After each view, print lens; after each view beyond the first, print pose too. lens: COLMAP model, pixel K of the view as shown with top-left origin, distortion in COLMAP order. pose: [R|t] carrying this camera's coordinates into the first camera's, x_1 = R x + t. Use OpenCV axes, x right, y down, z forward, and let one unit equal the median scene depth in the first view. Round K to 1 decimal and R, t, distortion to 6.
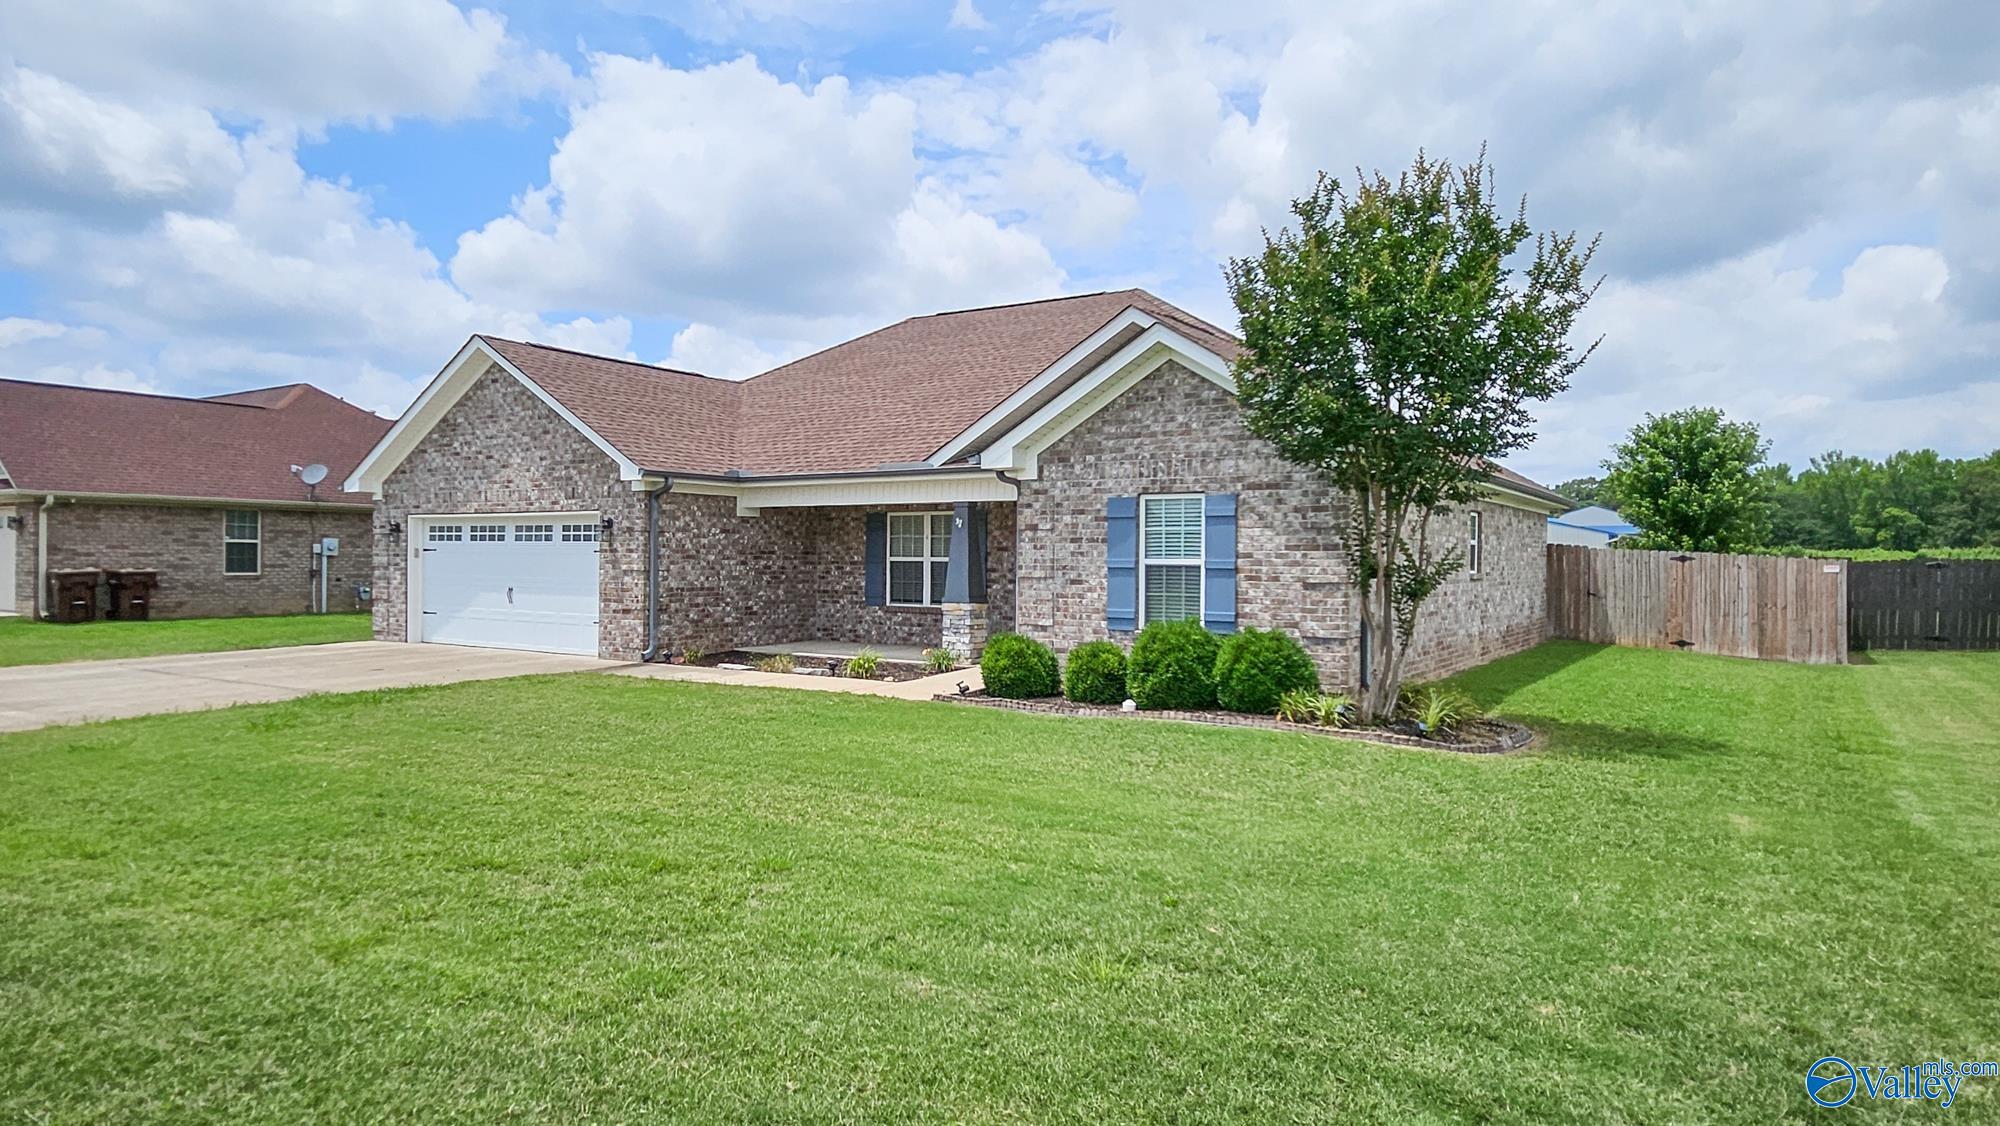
lens RADIAL K [[902.4, 0, 1000.0], [0, 902.4, 563.0], [0, 0, 1]] dist [0.004502, 0.000262]
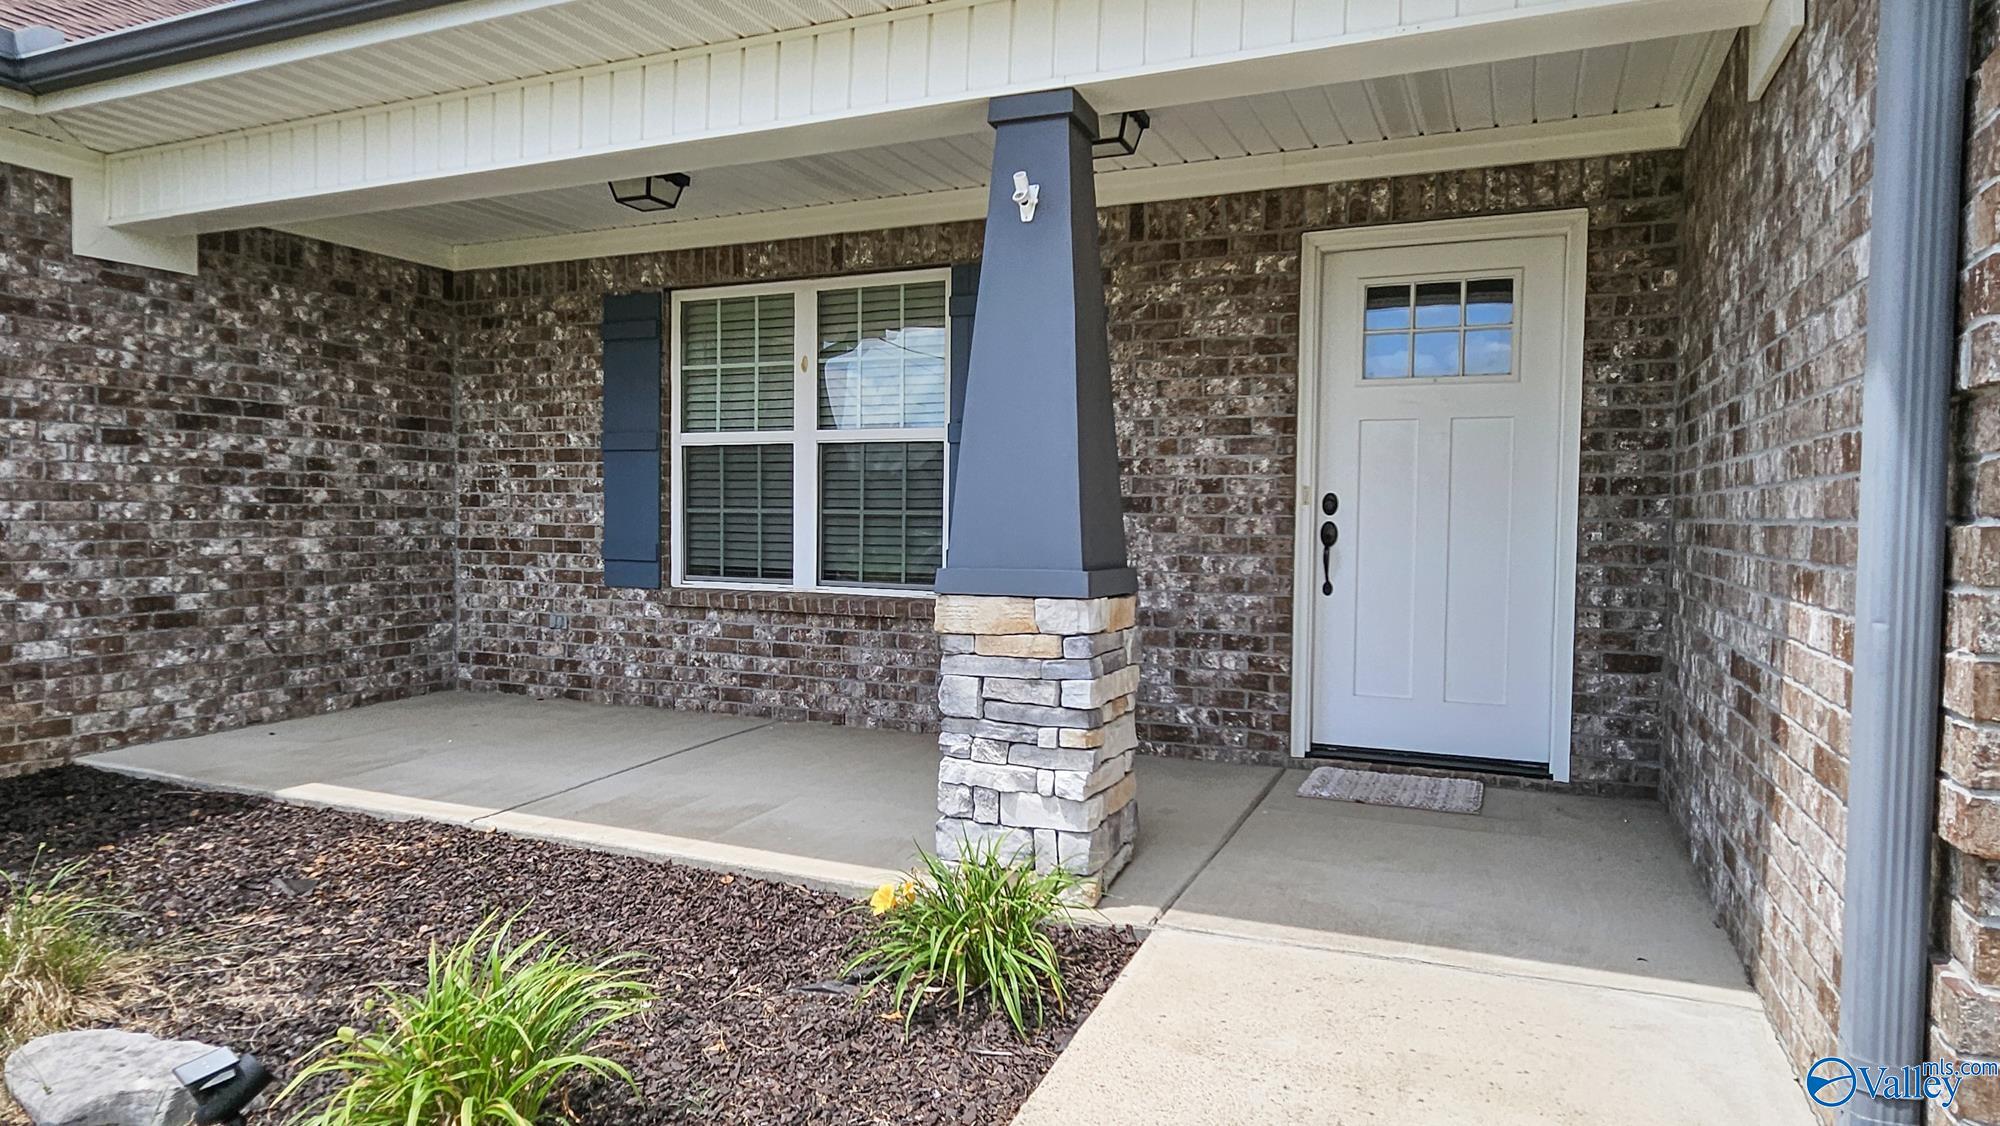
lens RADIAL K [[1147.3, 0, 1000.0], [0, 1147.3, 563.0], [0, 0, 1]] dist [0.006169, 0.000813]
pose [[0.990357, -0.004091, 0.138479, -0.067821], [-0.002354, 0.998923, 0.046346, 0.019944], [-0.138520, -0.046225, 0.989280, 0.588497]]
